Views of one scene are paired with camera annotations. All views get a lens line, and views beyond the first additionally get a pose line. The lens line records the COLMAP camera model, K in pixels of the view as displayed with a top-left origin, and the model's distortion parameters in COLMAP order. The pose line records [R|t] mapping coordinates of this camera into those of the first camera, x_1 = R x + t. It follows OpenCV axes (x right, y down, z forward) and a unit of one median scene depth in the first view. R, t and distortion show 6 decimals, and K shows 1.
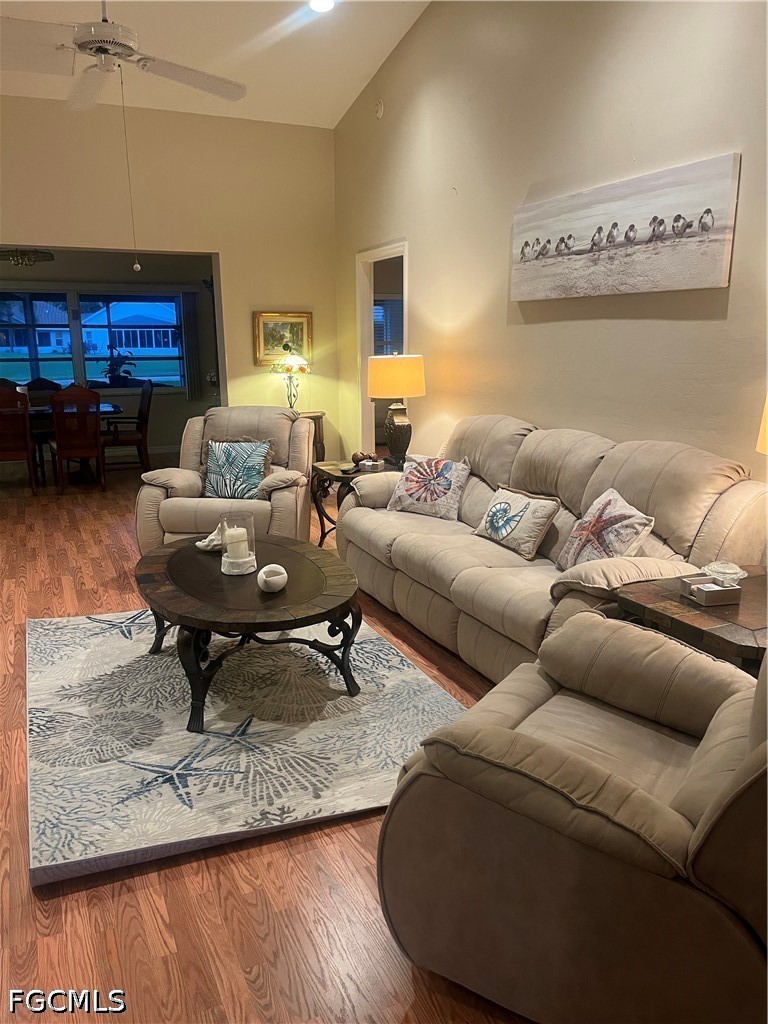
lens RADIAL K [[778.1, 0, 384.0], [0, 778.1, 512.0], [0, 0, 1]] dist [0.073726, -0.118618]
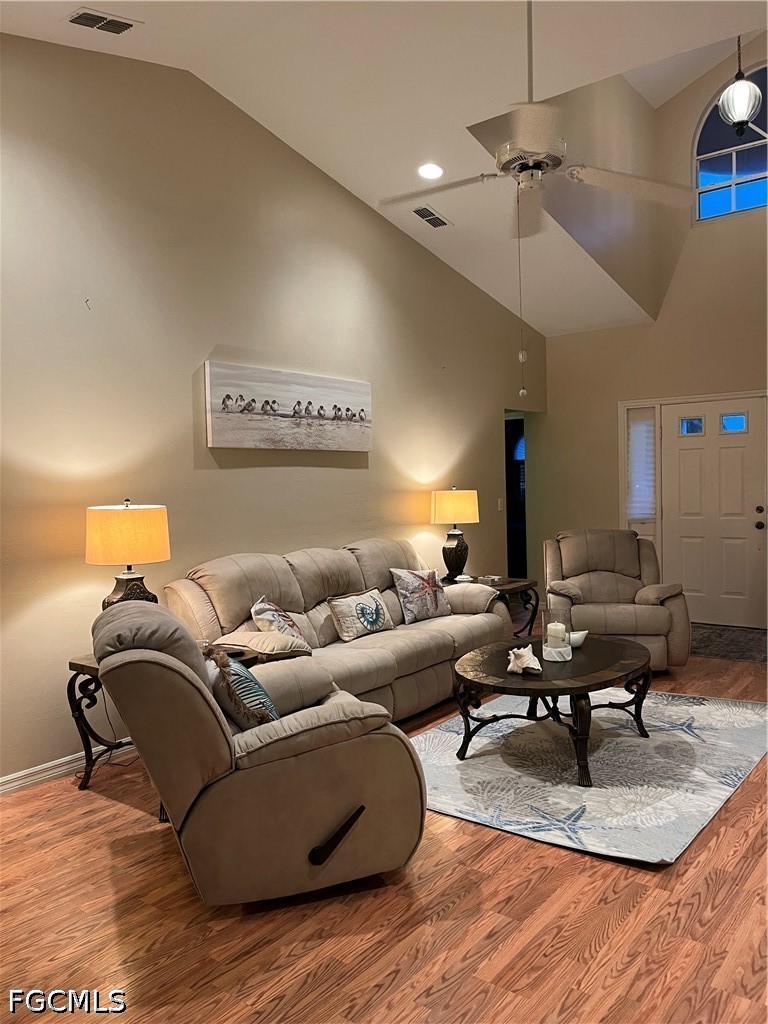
lens RADIAL K [[778.1, 0, 384.0], [0, 778.1, 512.0], [0, 0, 1]] dist [0.073726, -0.118618]
pose [[-0.467287, -0.020886, 0.883859, -0.985103], [0.219434, 0.965699, 0.138832, -0.324465], [-0.856441, 0.258823, -0.446675, 1.497502]]
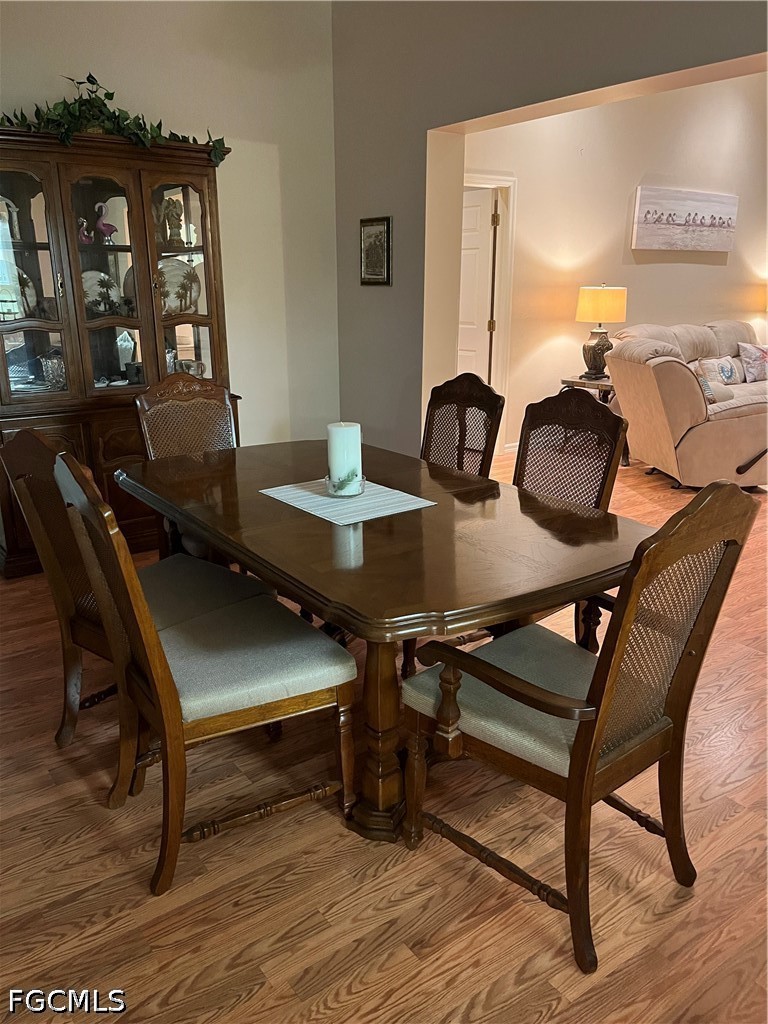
lens RADIAL K [[786.3, 0, 374.9], [0, 786.3, 512.9], [0, 0, 1]] dist [0.065289, -0.074813]
pose [[-0.201499, -0.267244, 0.942326, -1.536658], [0.219673, 0.925222, 0.309367, -0.443995], [-0.954538, 0.269341, -0.127725, 2.112470]]
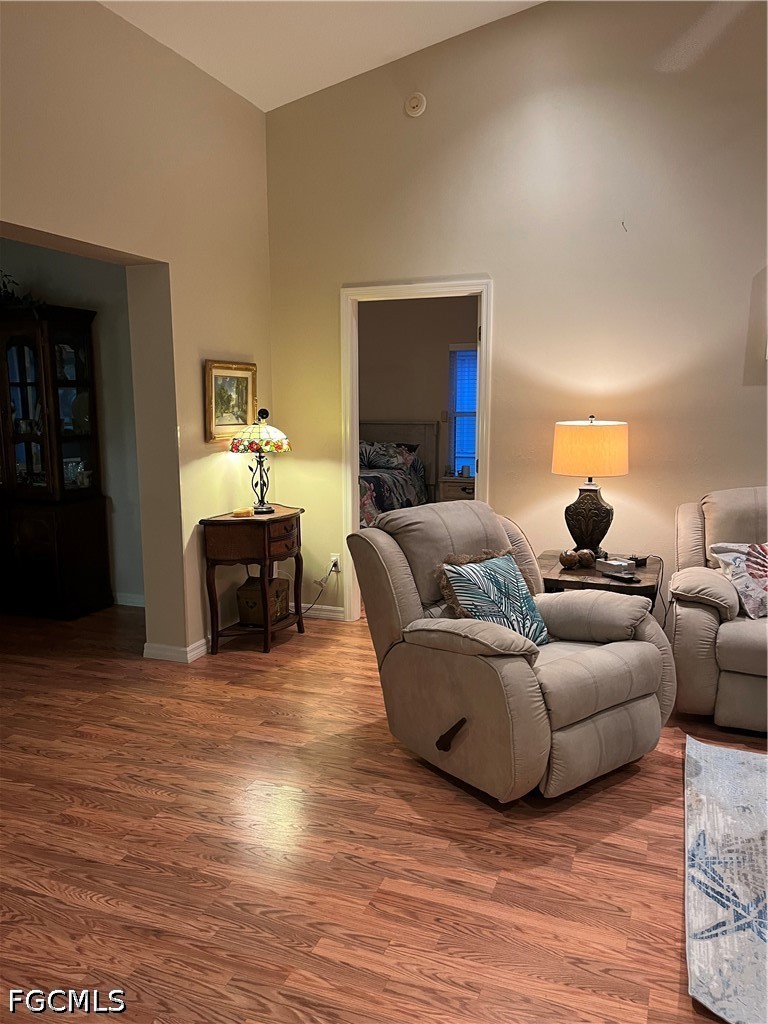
lens RADIAL K [[780.9, 0, 384.0], [0, 780.9, 512.0], [0, 0, 1]] dist [0.087596, -0.109104]
pose [[0.715030, -0.102651, 0.691517, -0.915050], [0.153498, 0.988076, -0.012044, -0.178452], [-0.682034, 0.114759, 0.722260, 0.779940]]
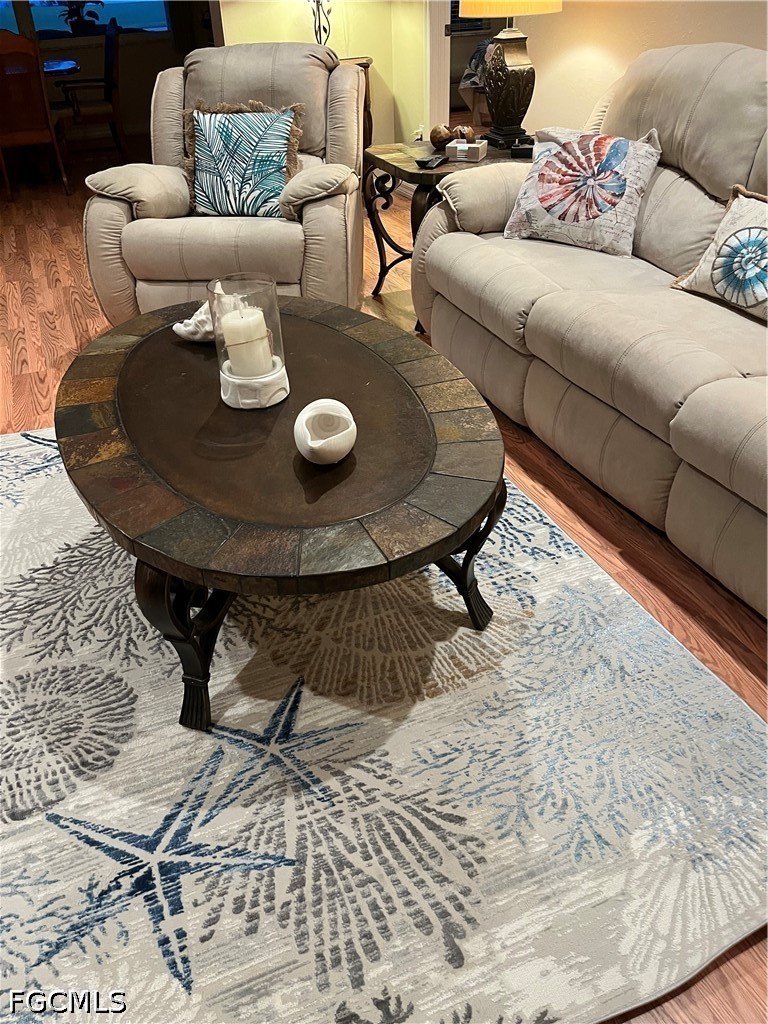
lens RADIAL K [[786.3, 0, 374.9], [0, 786.3, 512.9], [0, 0, 1]] dist [0.065289, -0.074813]
pose [[0.998578, -0.002281, -0.053268, -0.070704], [0.021834, 0.928960, 0.369536, -0.037145], [0.048641, -0.370174, 0.927688, 0.434694]]
